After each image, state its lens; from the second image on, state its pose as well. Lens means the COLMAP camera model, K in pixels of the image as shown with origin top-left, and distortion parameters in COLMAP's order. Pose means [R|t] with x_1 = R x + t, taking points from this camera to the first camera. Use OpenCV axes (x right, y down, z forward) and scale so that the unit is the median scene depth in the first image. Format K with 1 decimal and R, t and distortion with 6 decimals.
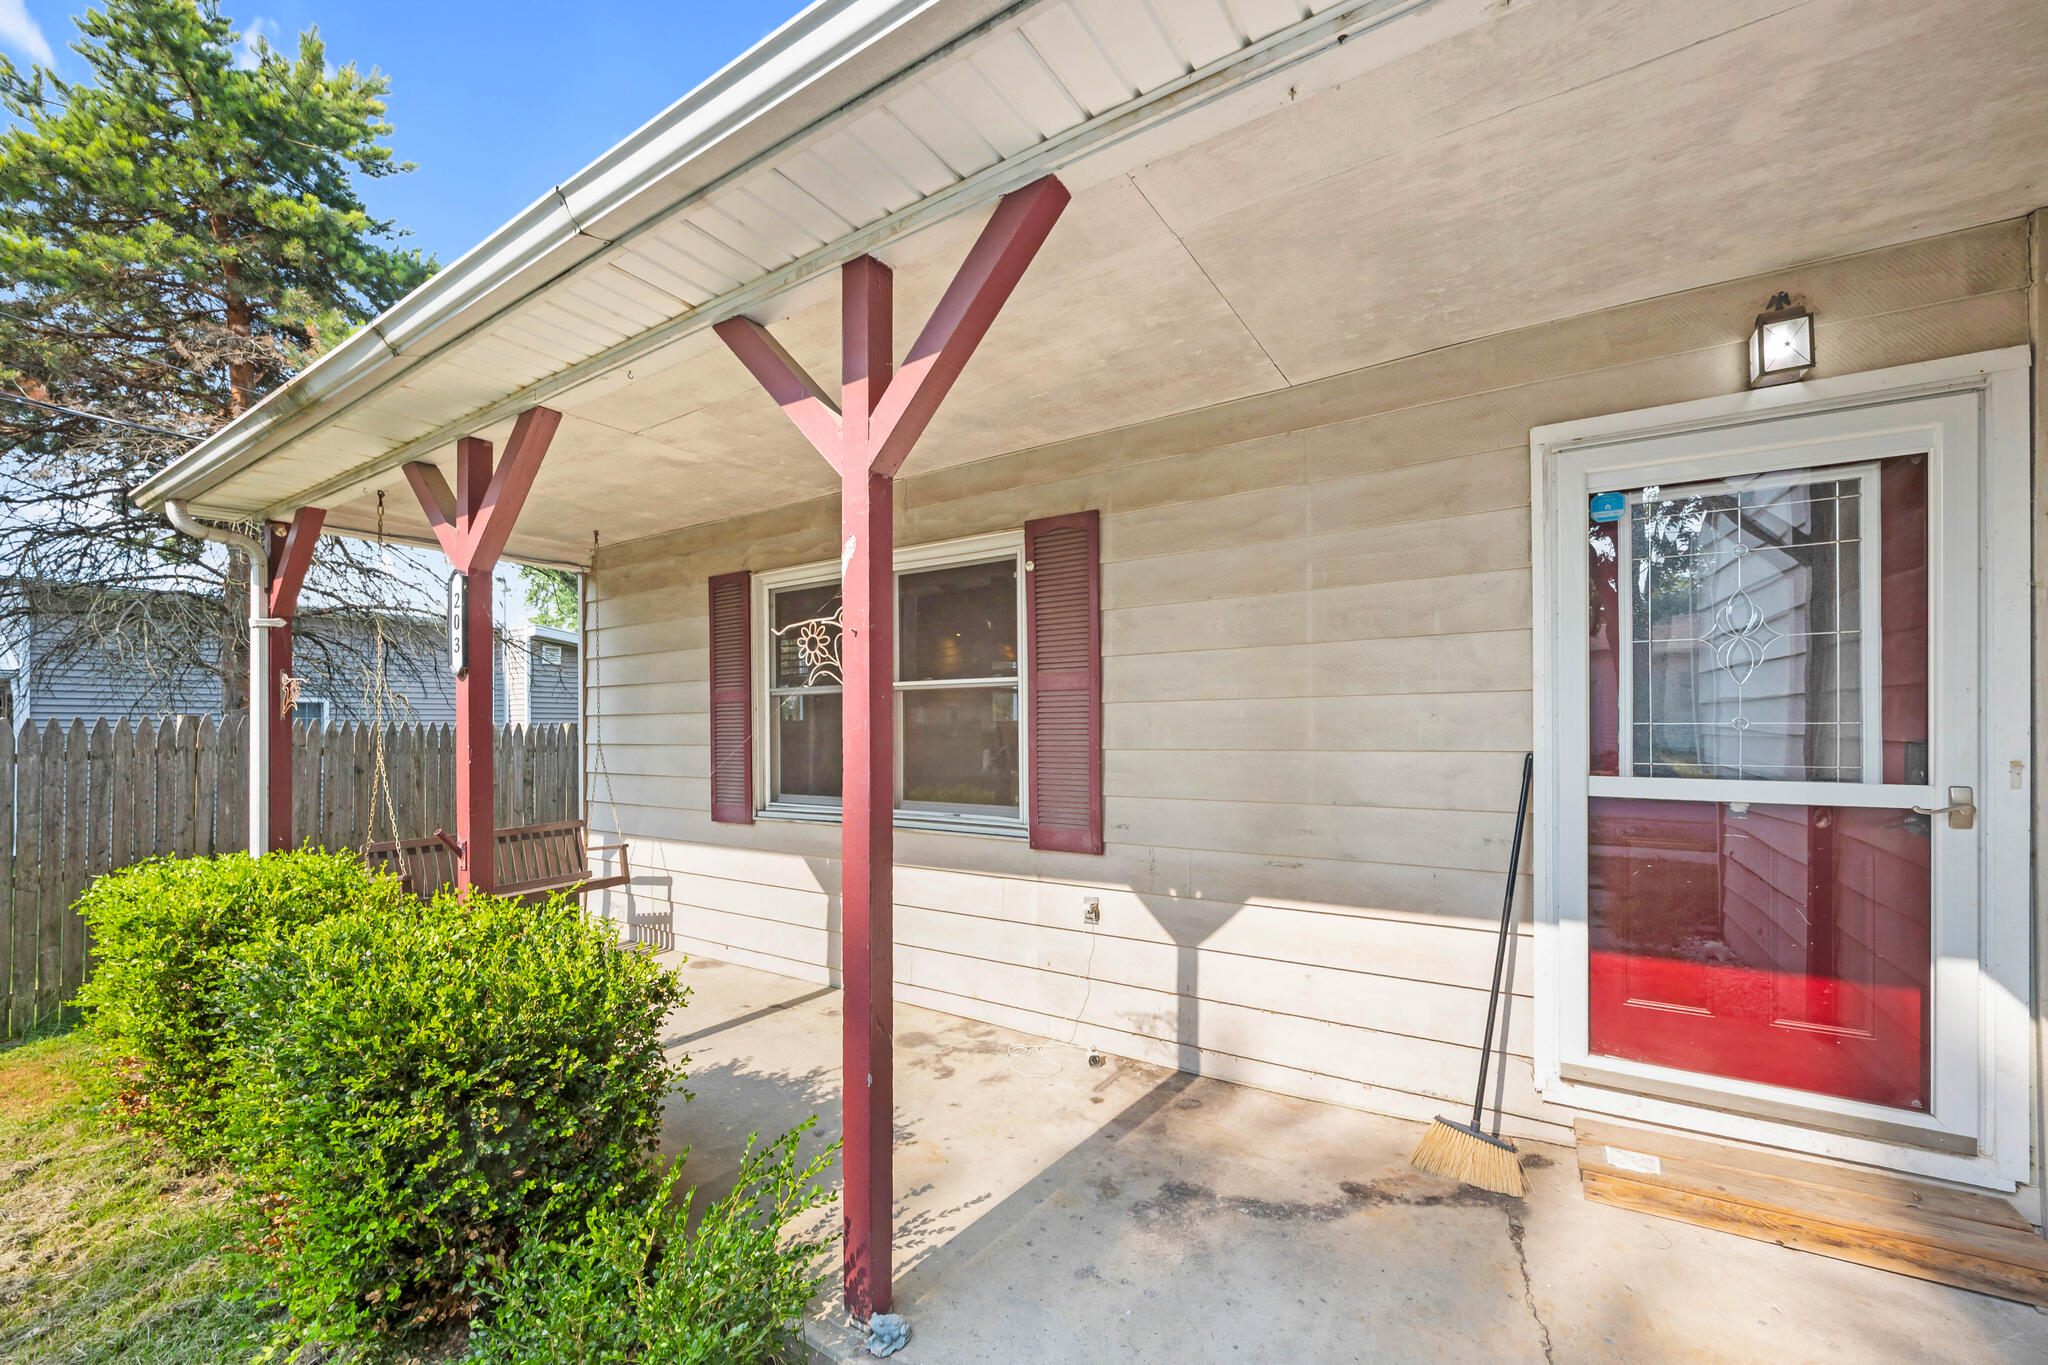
lens RADIAL K [[792.8, 0, 1031.0], [0, 792.8, 734.8], [0, 0, 1]] dist [-0.006541, 0.000297]
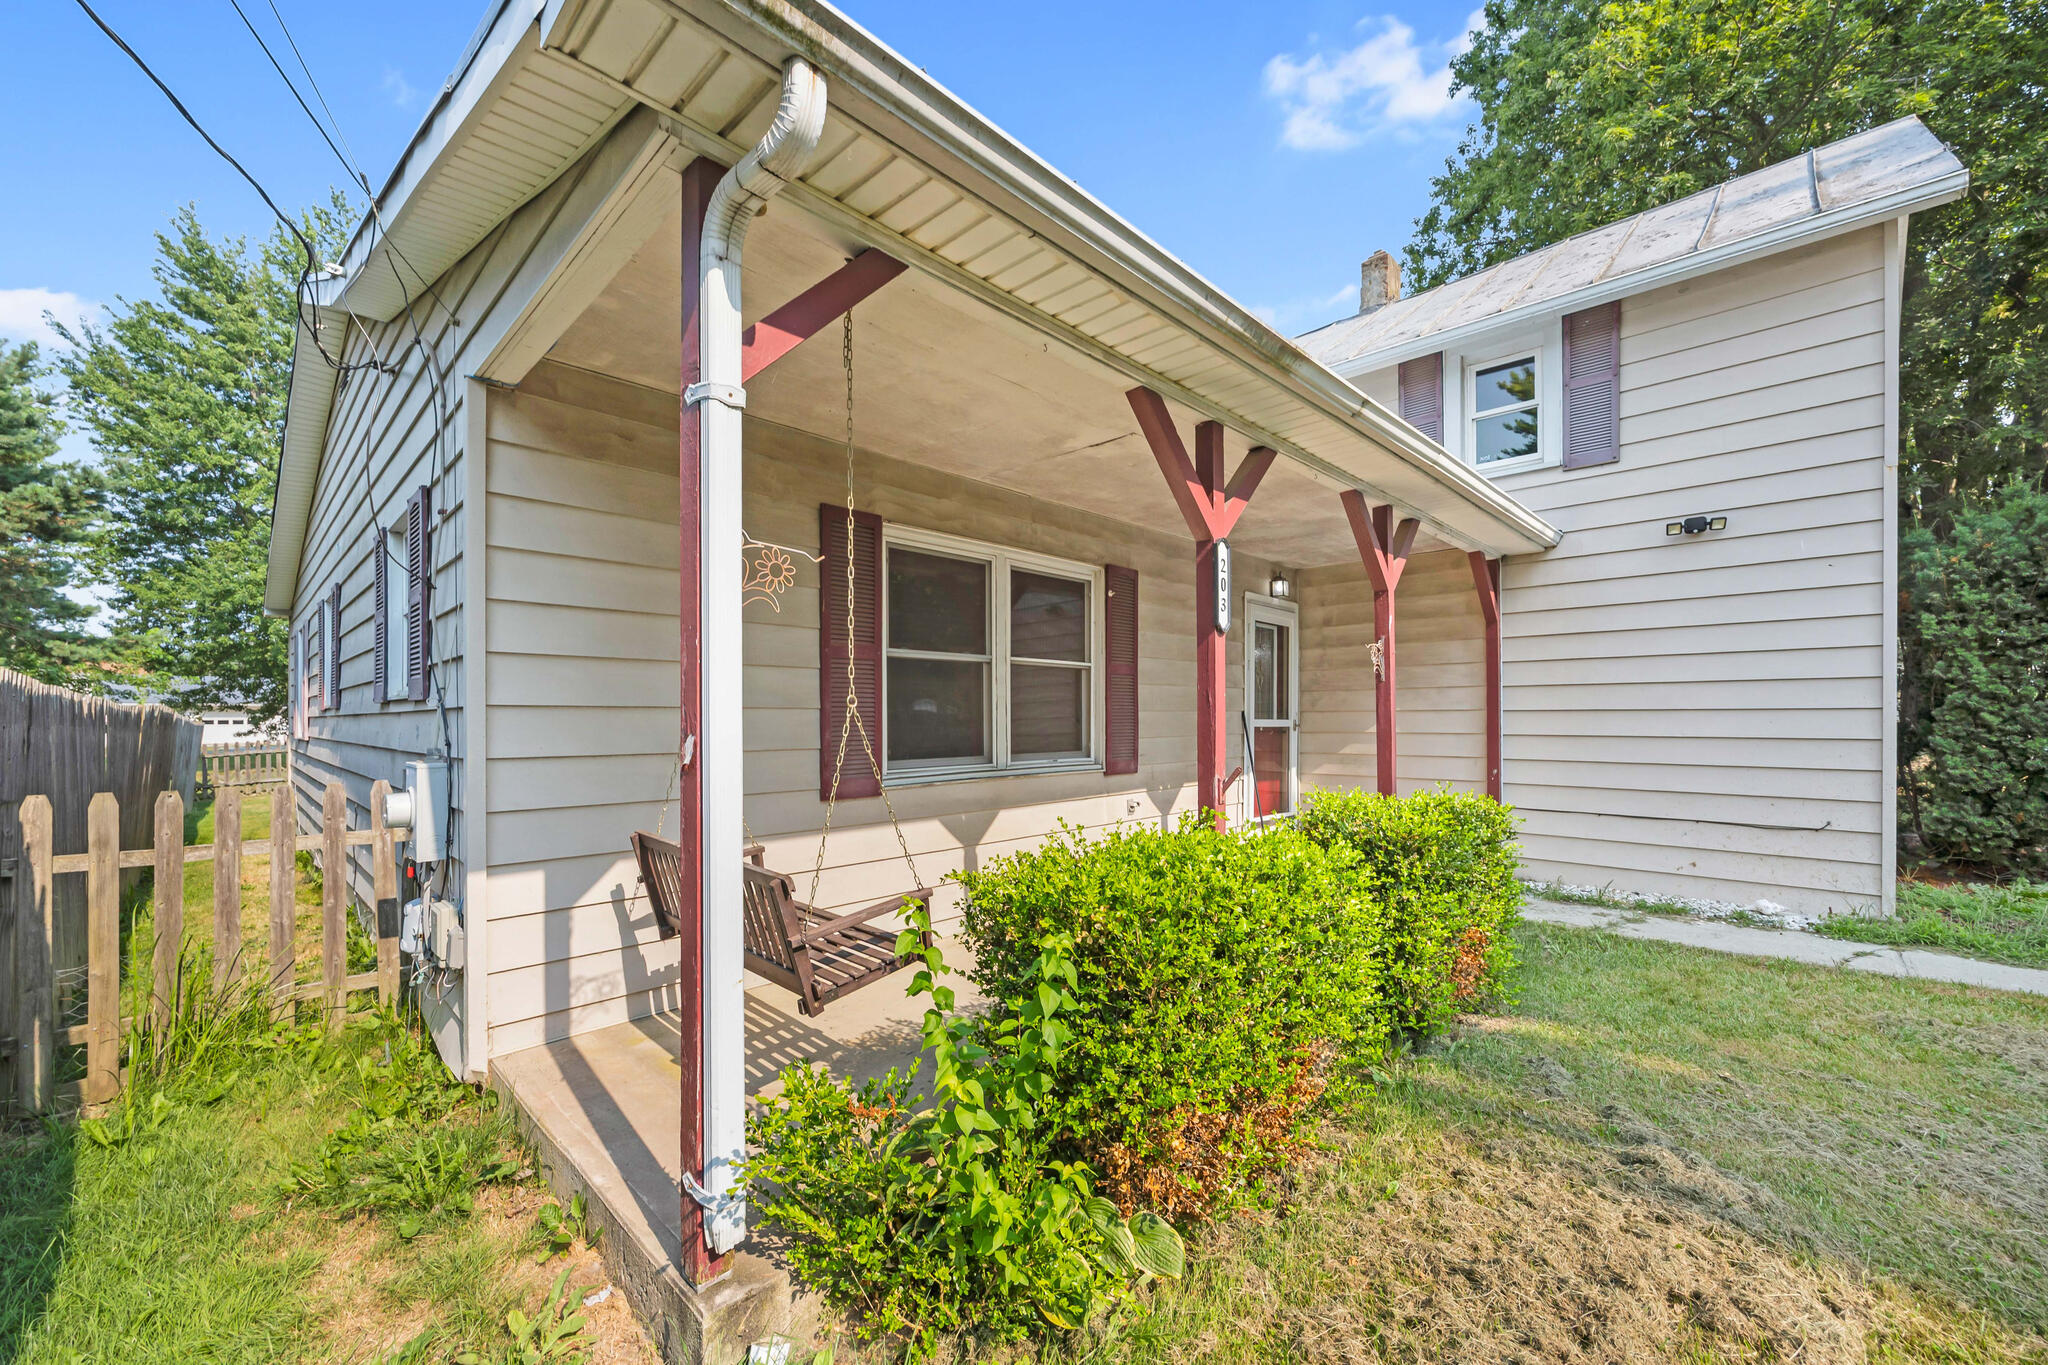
lens RADIAL K [[792.8, 0, 1033.7], [0, 792.8, 691.0], [0, 0, 1]] dist [-0.006541, 0.000297]
pose [[0.198505, 0.026575, 0.979739, -1.557753], [-0.004947, 0.999647, -0.026112, 0.020456], [-0.980087, 0.000336, 0.198567, 0.836731]]
